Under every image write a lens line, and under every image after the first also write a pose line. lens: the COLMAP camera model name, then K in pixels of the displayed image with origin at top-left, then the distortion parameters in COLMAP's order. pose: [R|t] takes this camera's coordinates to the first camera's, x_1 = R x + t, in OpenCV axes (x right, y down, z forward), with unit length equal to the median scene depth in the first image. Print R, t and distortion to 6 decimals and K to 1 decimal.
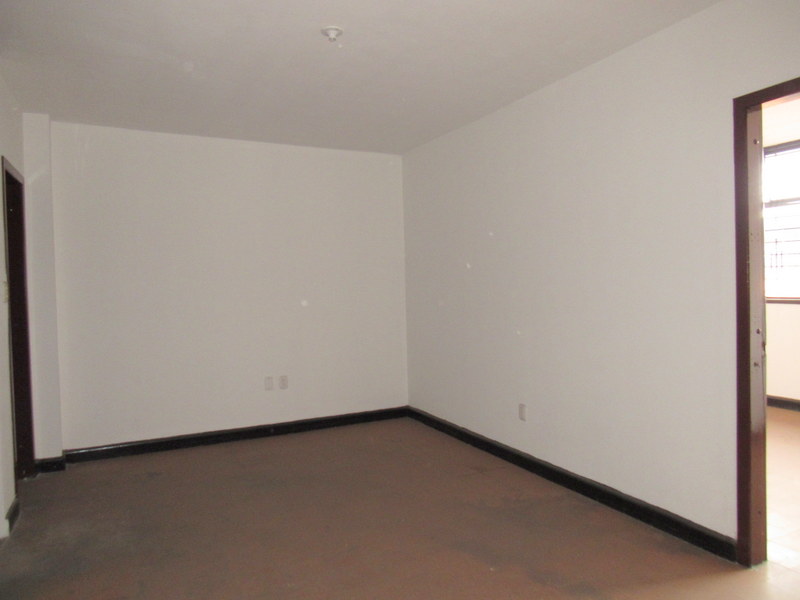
lens RADIAL K [[570.5, 0, 399.5], [0, 570.5, 297.6], [0, 0, 1]] dist [-0.005859, 0.004040]
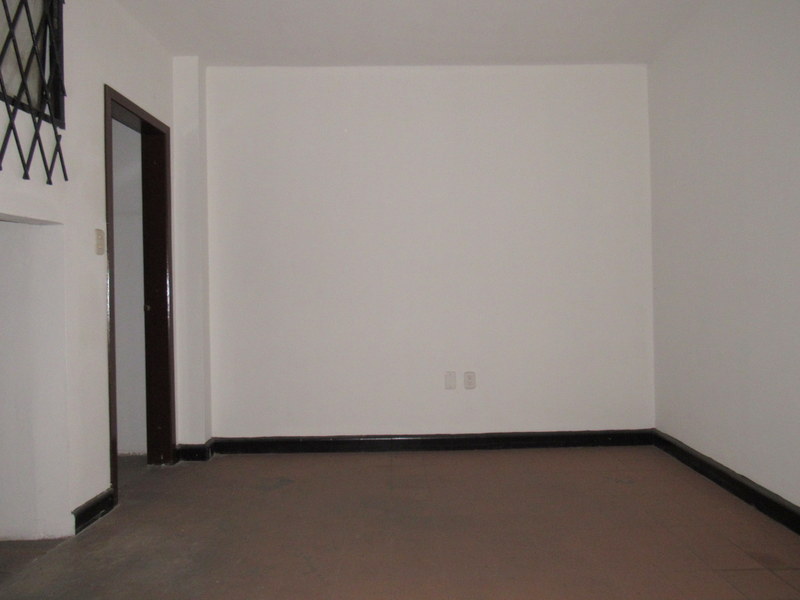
lens RADIAL K [[570.5, 0, 400.0], [0, 570.5, 303.6], [0, 0, 1]] dist [-0.005859, 0.004040]
pose [[0.891493, 0.007219, -0.452976, 0.067819], [-0.009687, 0.999948, -0.003130, 0.059978], [0.452930, 0.007178, 0.891517, 0.339632]]
